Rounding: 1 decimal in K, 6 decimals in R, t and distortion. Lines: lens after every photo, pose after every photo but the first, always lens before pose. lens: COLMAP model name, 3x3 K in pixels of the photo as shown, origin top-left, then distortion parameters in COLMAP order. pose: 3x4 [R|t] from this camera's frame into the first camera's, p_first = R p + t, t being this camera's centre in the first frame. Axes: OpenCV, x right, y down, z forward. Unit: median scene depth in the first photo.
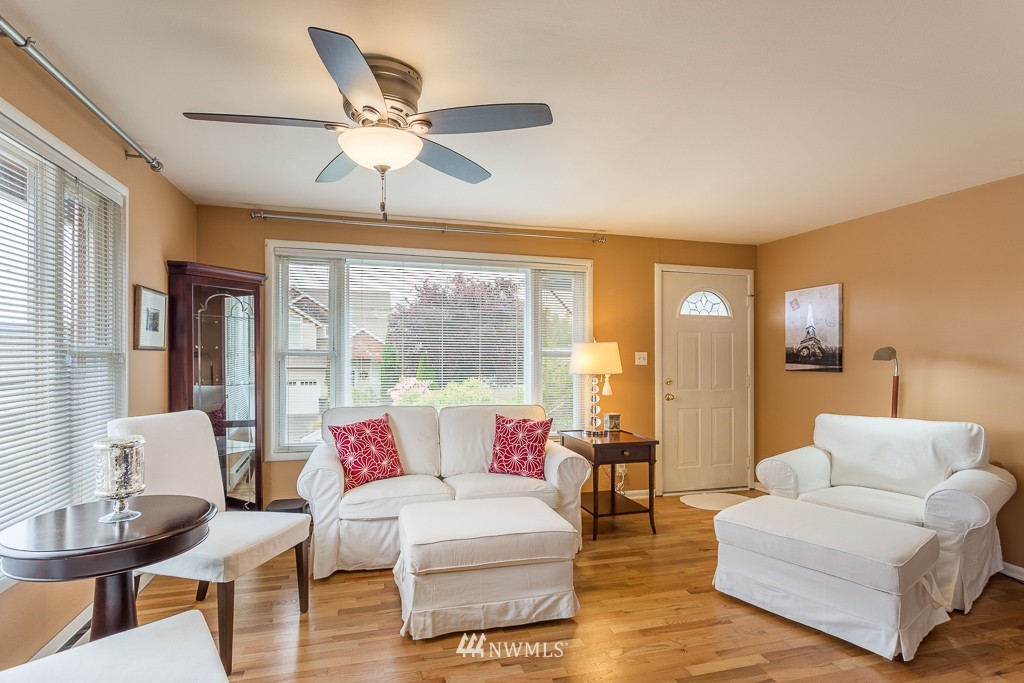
lens RADIAL K [[515.6, 0, 512.8], [0, 515.6, 347.9], [0, 0, 1]] dist [-0.000249, -0.000587]
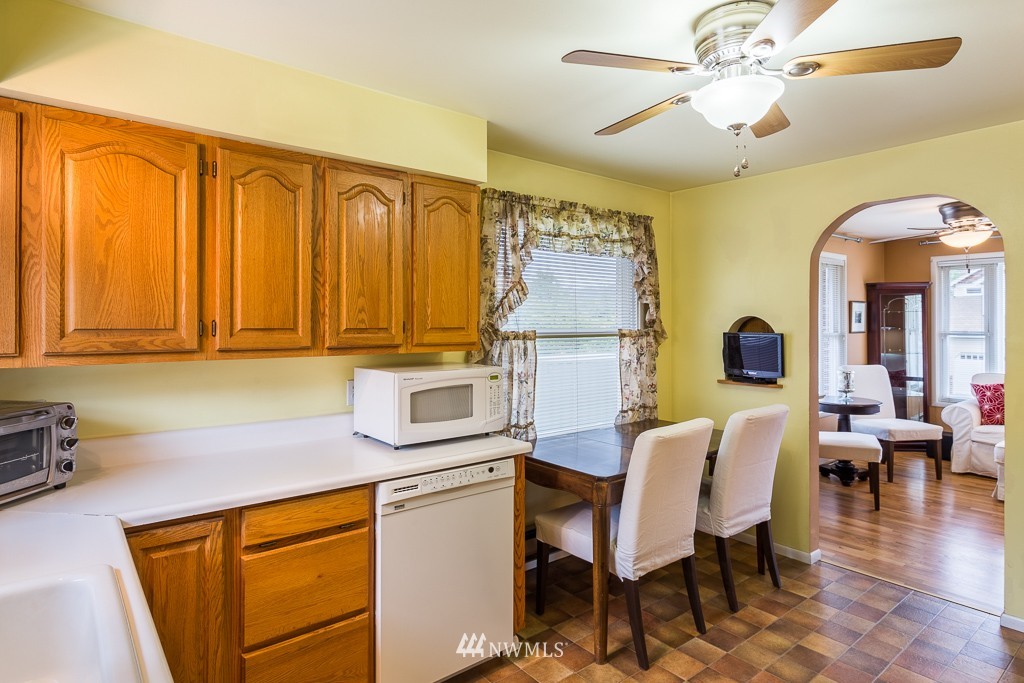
lens RADIAL K [[569.5, 0, 513.1], [0, 569.5, 320.9], [0, 0, 1]] dist [-0.002440, -0.000917]
pose [[0.392907, -0.004325, -0.919568, 0.675144], [0.012379, 0.999923, 0.000587, -0.051286], [0.919495, -0.011614, 0.392930, -0.921077]]
